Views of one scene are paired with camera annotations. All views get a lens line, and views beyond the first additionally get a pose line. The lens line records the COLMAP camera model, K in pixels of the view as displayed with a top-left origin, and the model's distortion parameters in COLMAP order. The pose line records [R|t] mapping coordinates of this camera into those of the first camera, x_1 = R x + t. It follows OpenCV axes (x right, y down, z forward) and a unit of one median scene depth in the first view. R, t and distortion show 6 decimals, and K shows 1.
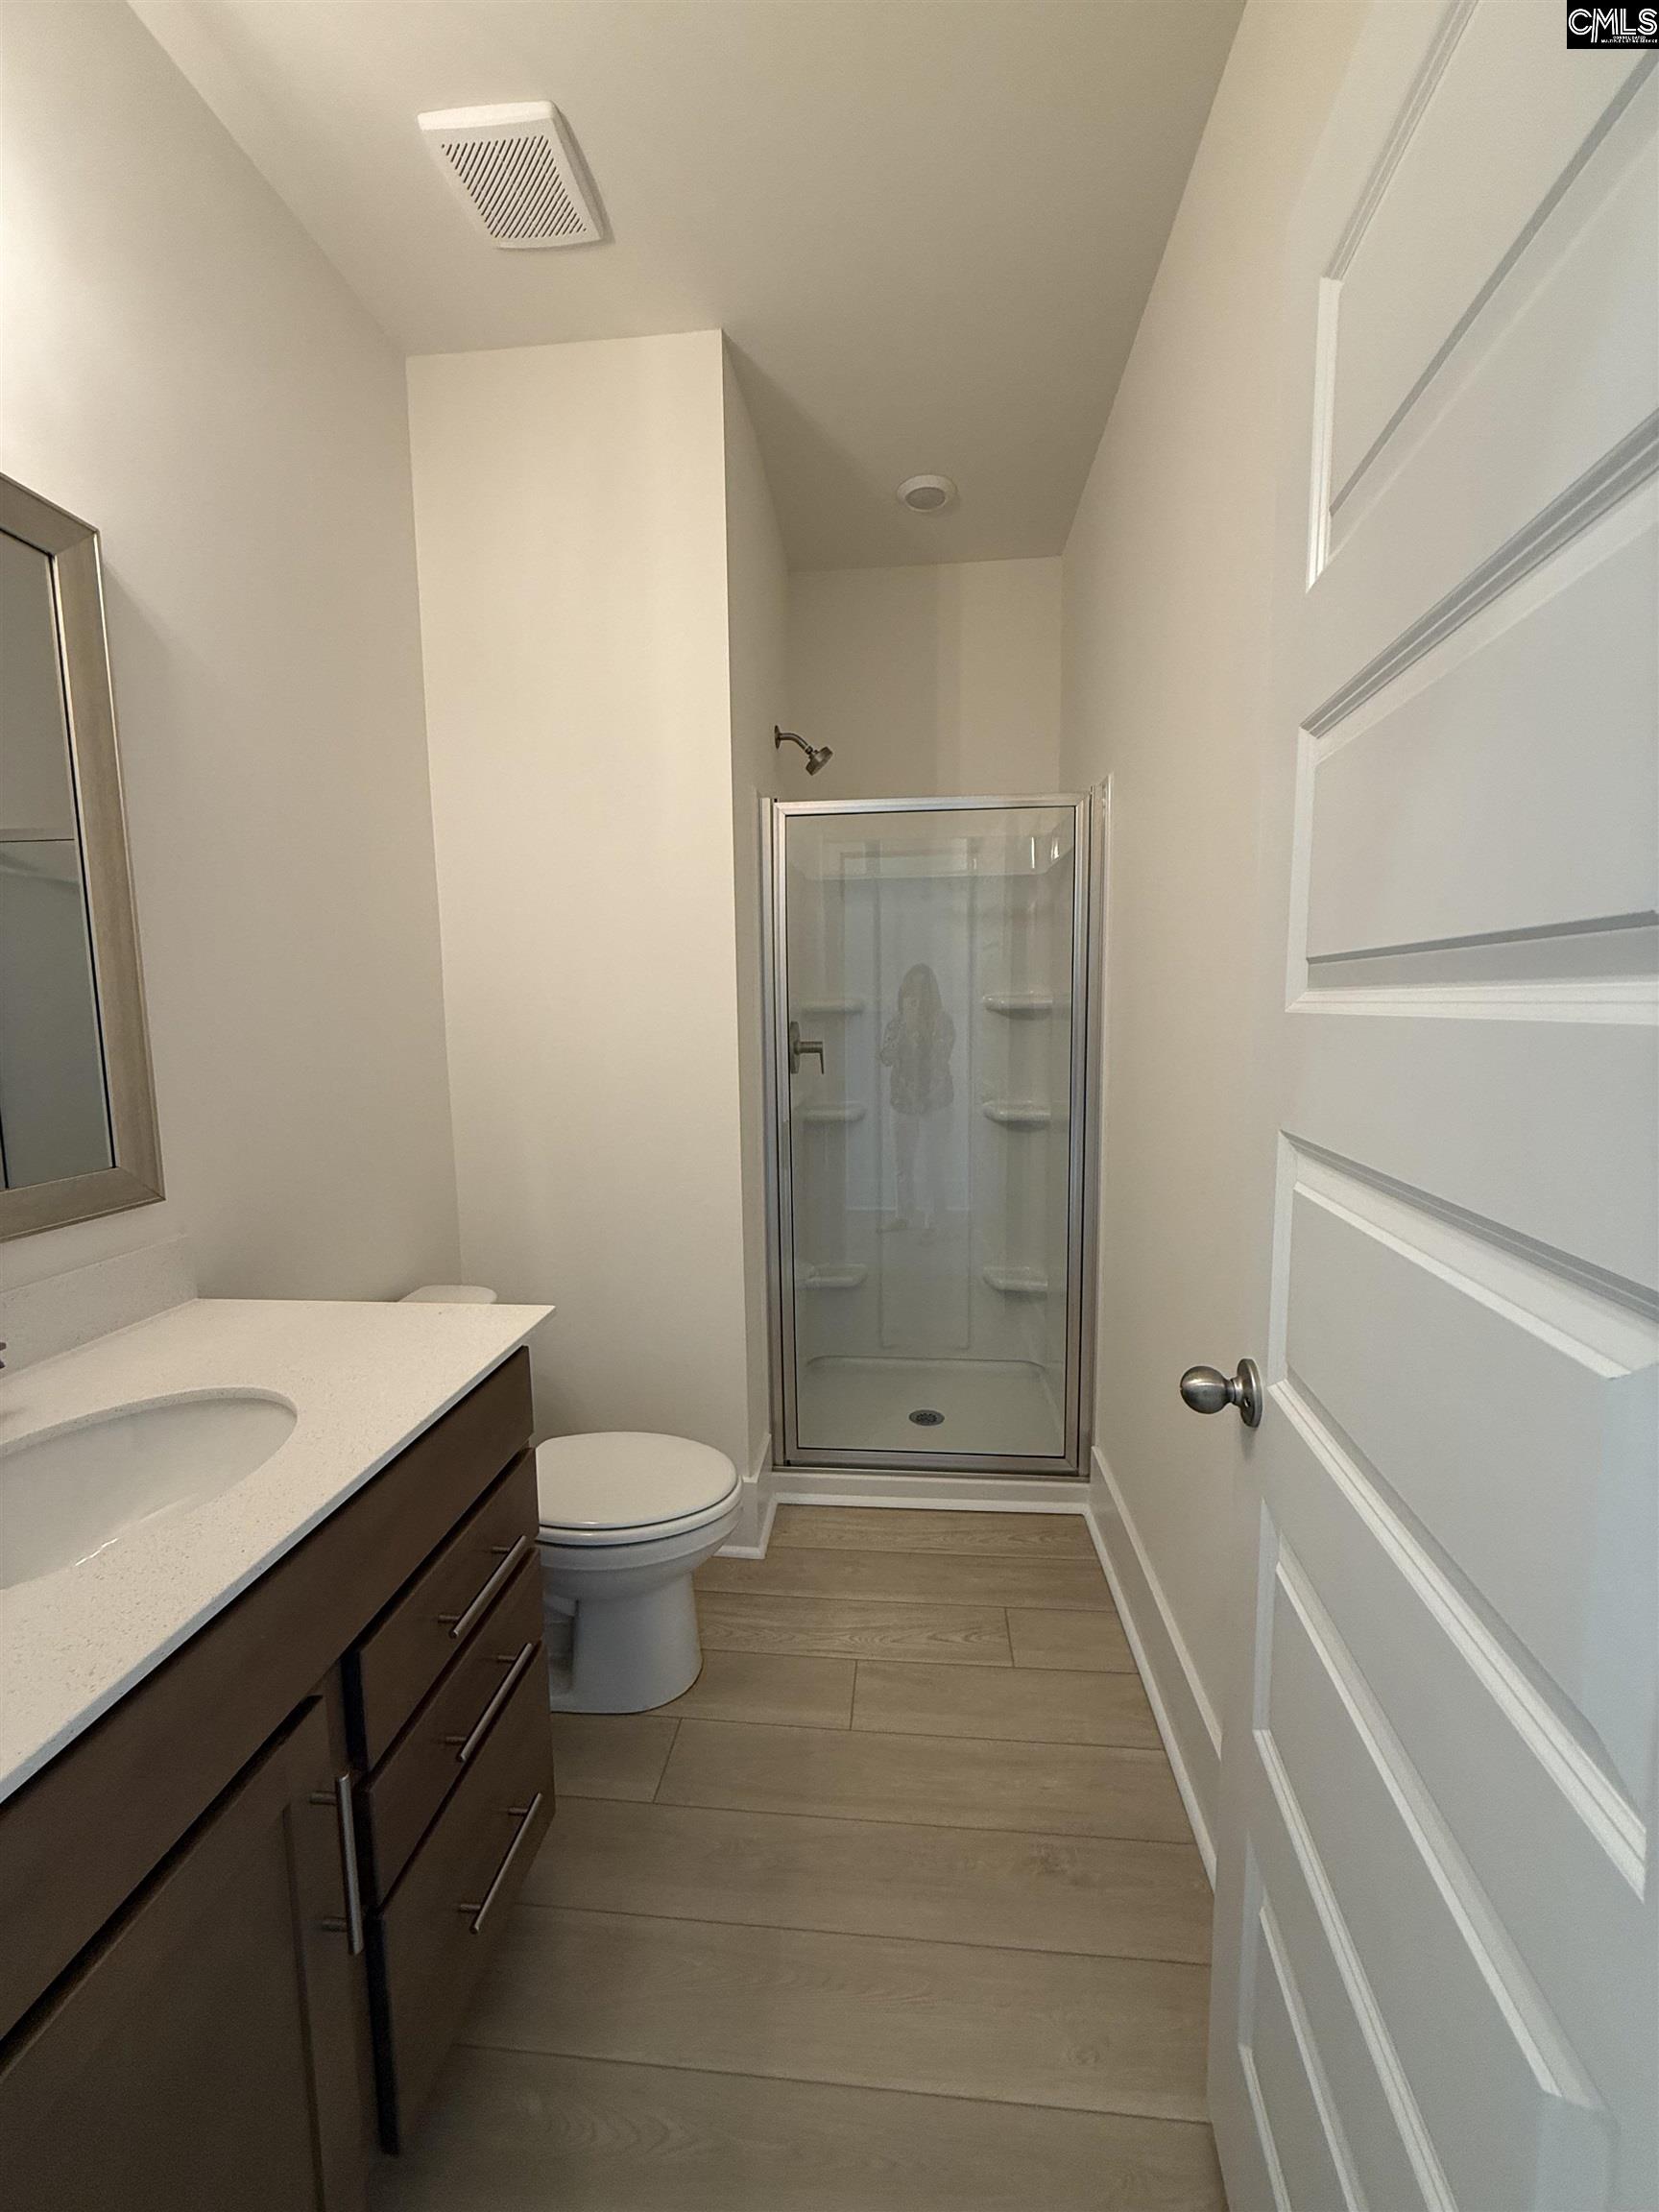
lens RADIAL K [[880.8, 0, 832.8], [0, 880.8, 1103.6], [0, 0, 1]] dist [-0.000795, 0.000938]
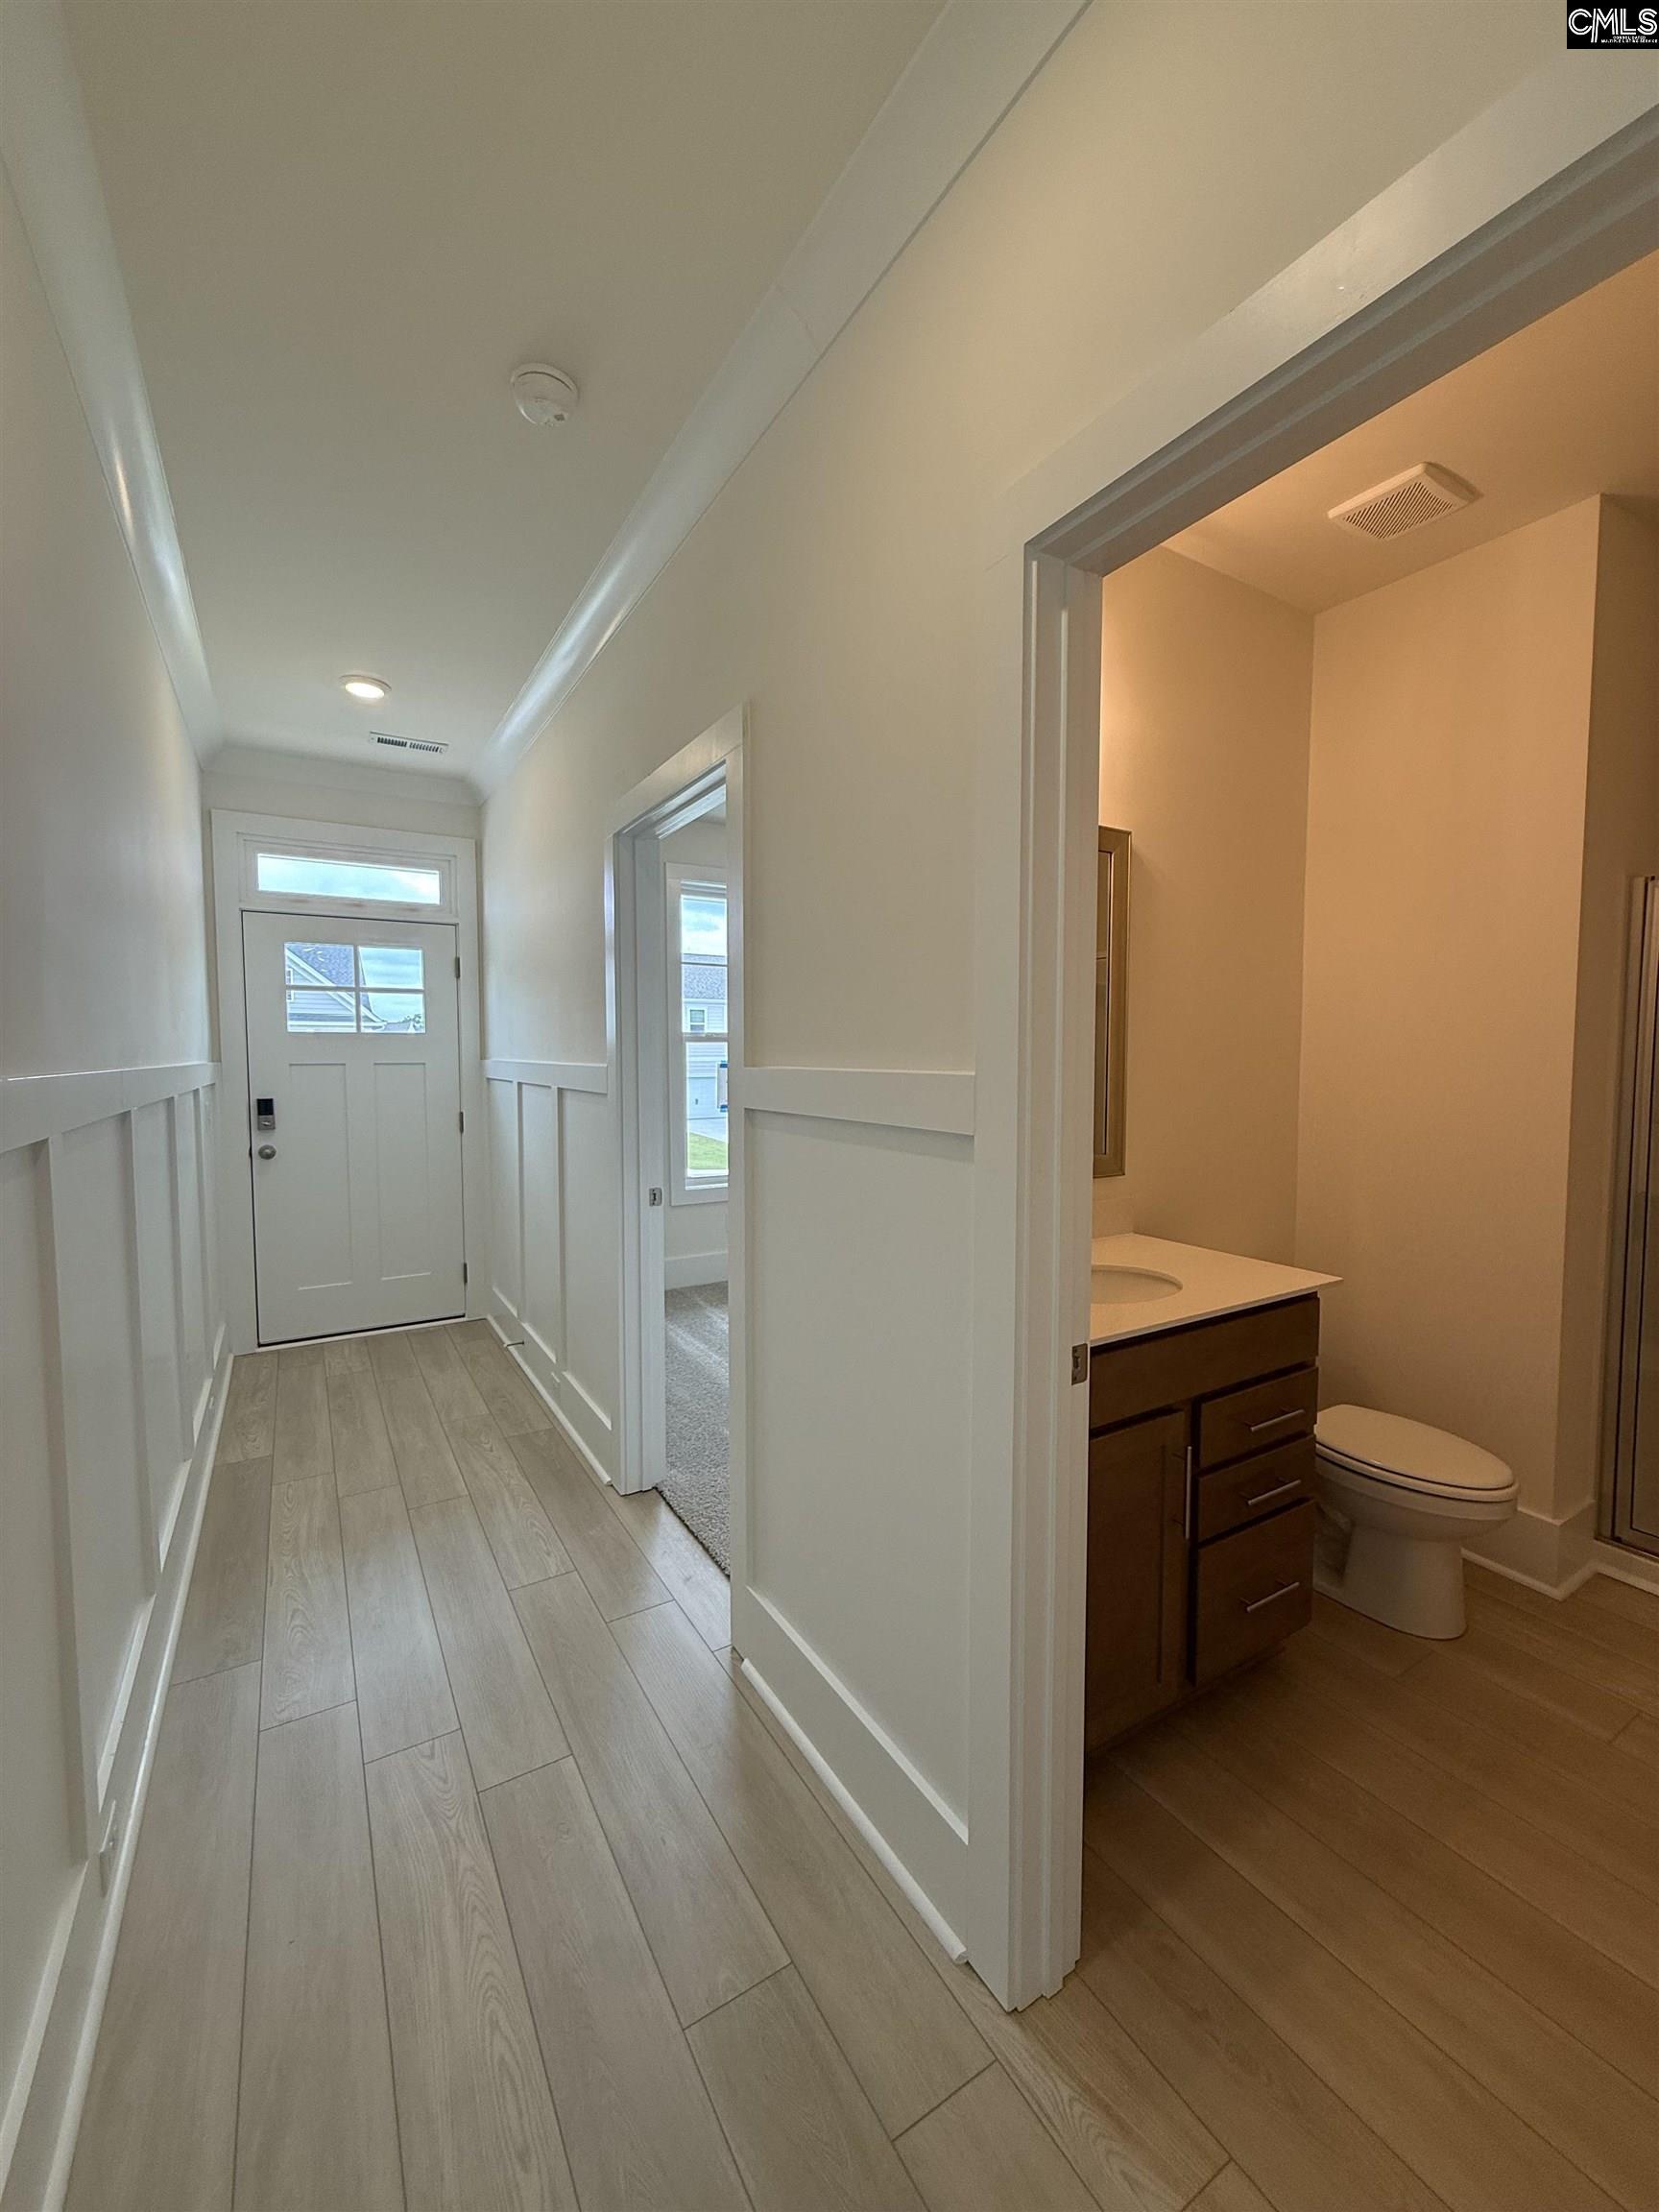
lens RADIAL K [[880.8, 0, 831.2], [0, 880.8, 1105.2], [0, 0, 1]] dist [-0.000795, 0.000938]
pose [[0.593686, 0.056656, -0.802700, 0.273966], [-0.098746, 0.995109, -0.002797, 0.020952], [0.798615, 0.080924, 0.596376, -0.472798]]
